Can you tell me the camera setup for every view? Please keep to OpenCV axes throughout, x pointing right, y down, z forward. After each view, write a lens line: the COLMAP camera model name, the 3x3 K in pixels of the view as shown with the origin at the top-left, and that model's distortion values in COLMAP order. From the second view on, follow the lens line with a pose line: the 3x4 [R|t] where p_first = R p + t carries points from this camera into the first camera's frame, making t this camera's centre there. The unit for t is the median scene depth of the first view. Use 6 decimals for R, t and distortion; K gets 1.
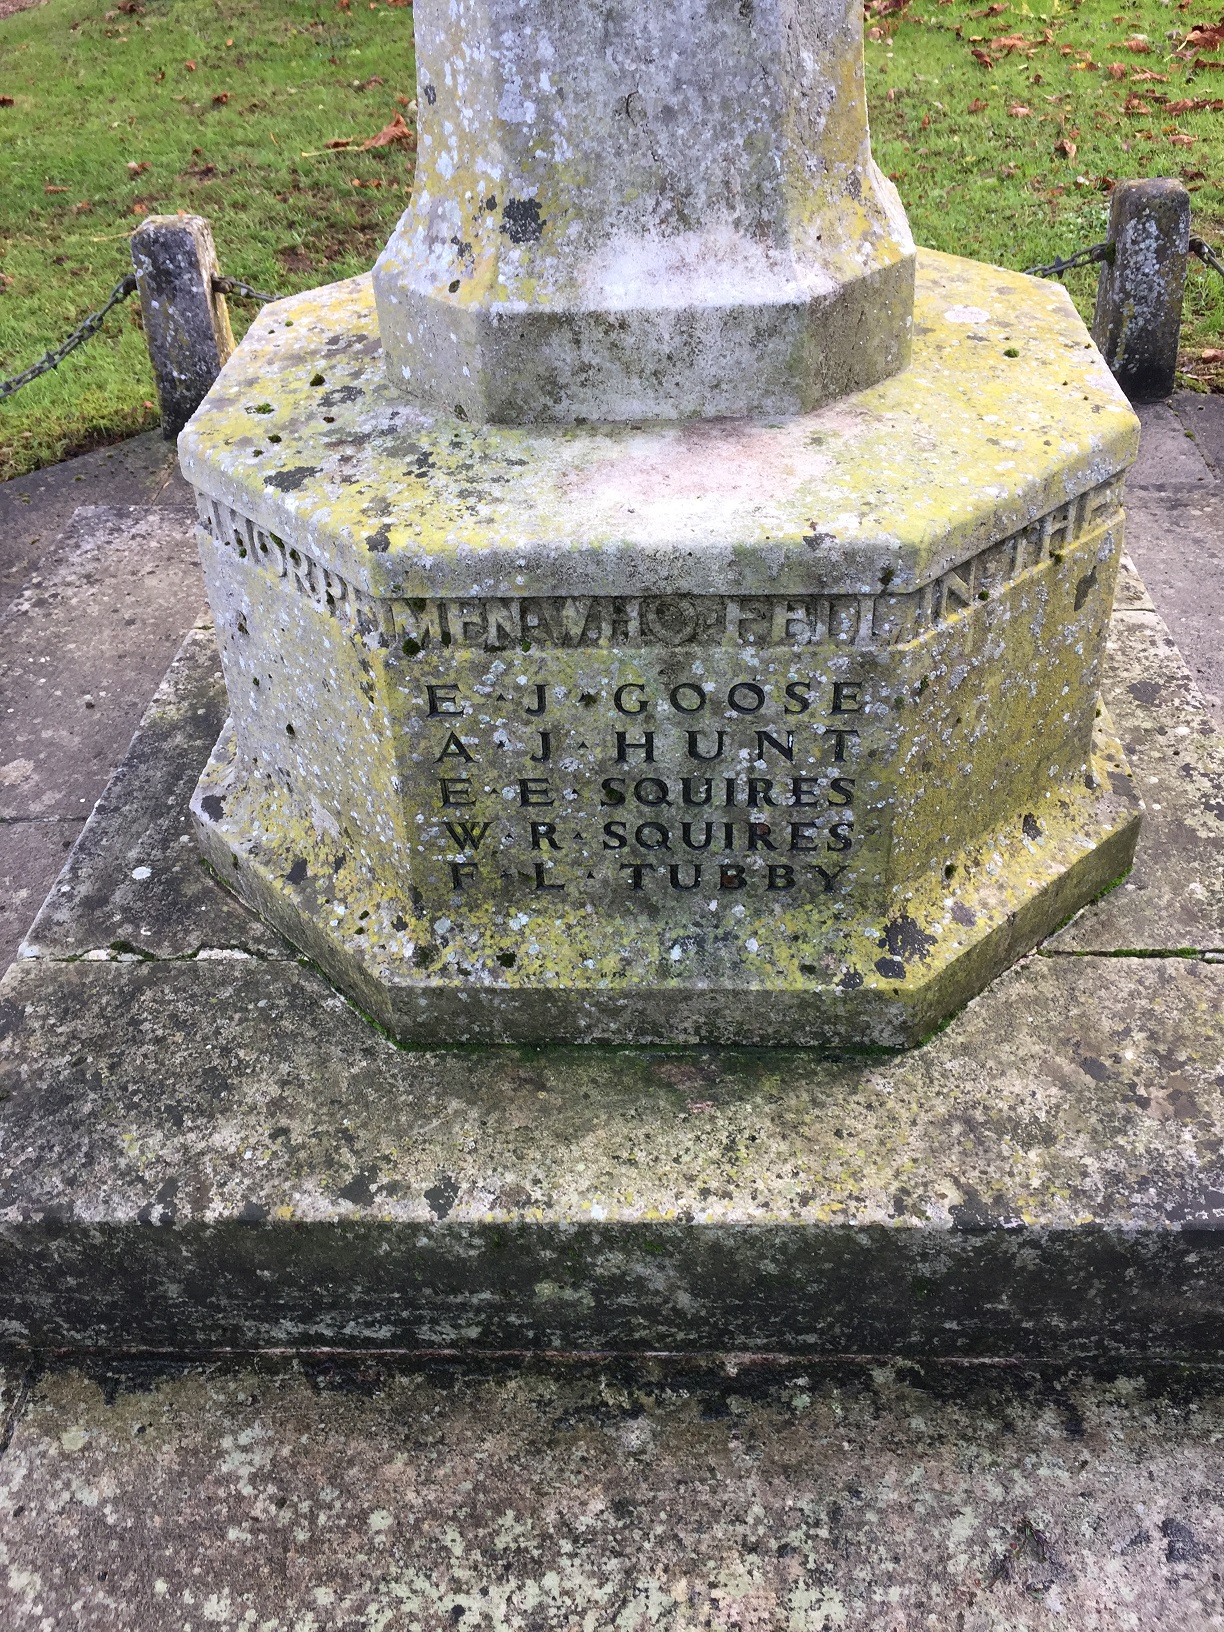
lens RADIAL K [[1399.8, 0, 604.6], [0, 1399.8, 812.2], [0, 0, 1]] dist [0.058062, -0.032683]
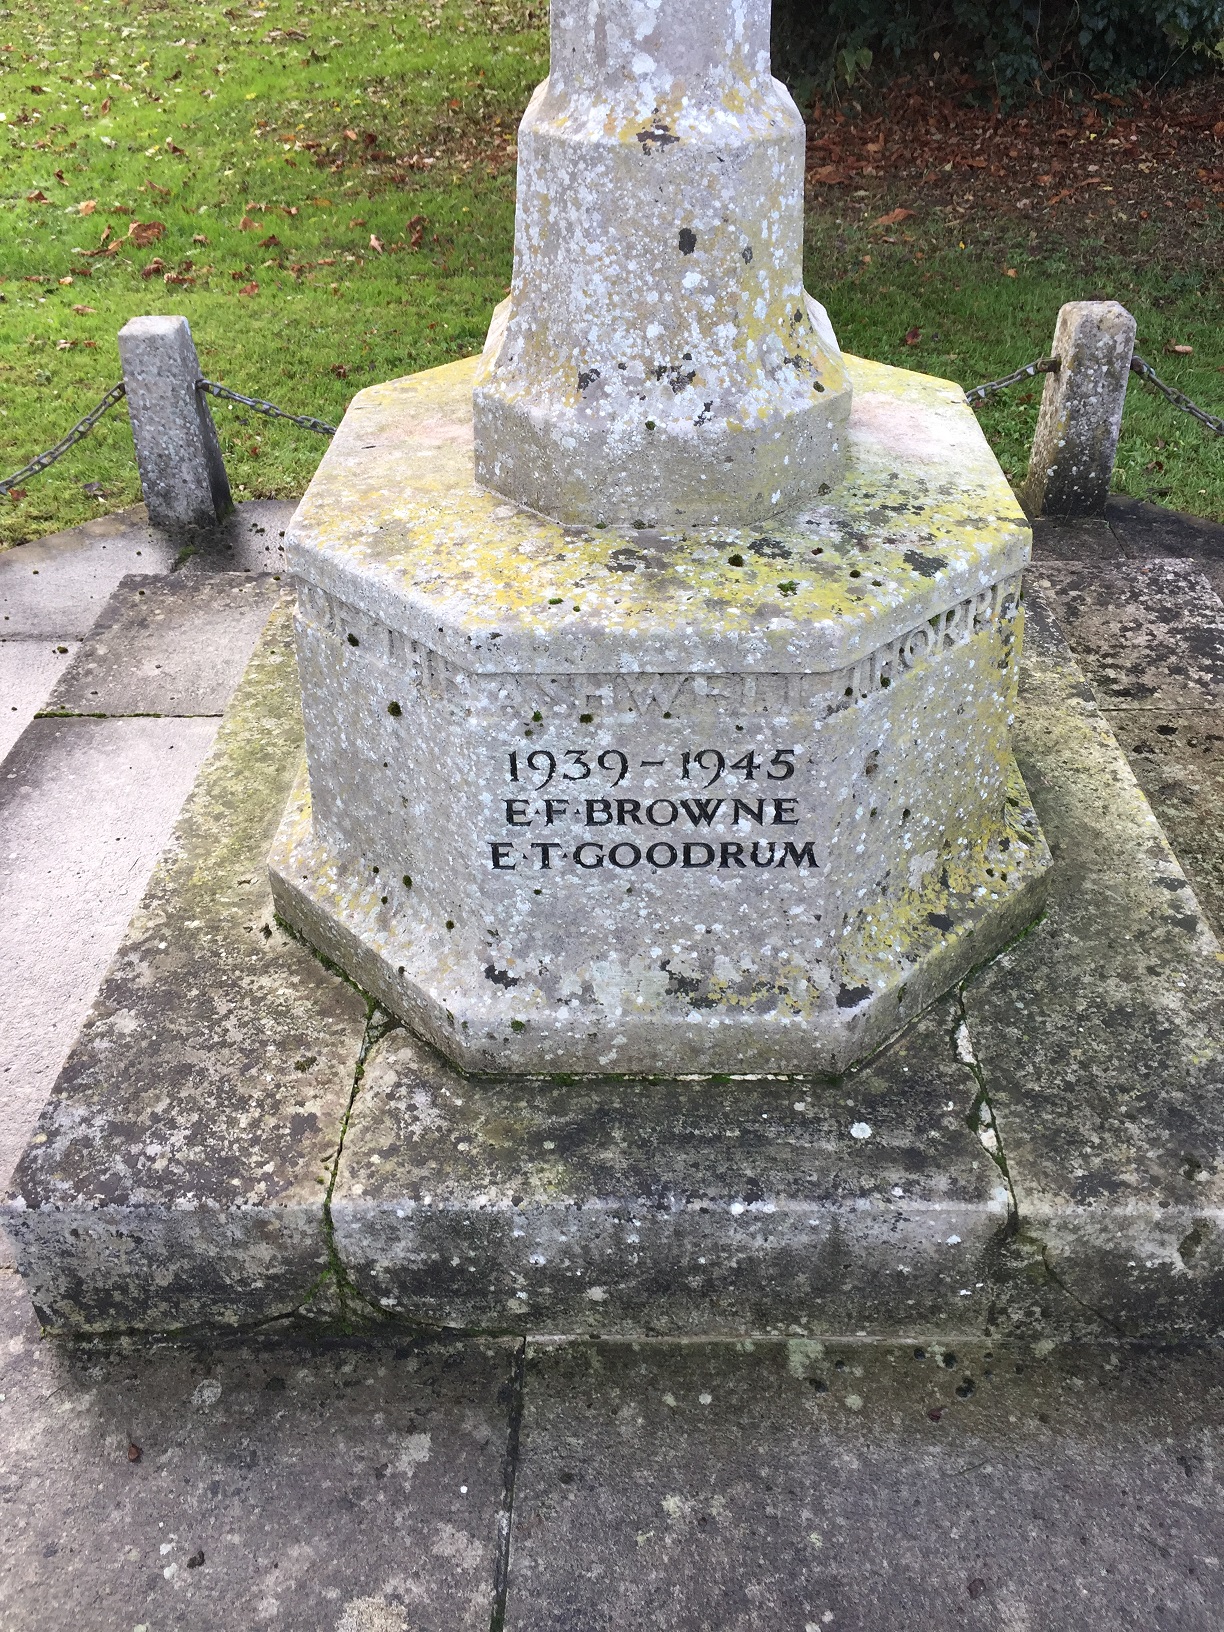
lens RADIAL K [[1399.8, 0, 607.3], [0, 1399.8, 822.0], [0, 0, 1]] dist [0.058062, -0.032683]
pose [[-0.020295, -0.552533, 0.833244, -1.170461], [0.648446, 0.627077, 0.431615, -0.698553], [-0.760990, 0.549074, 0.345561, 0.844088]]
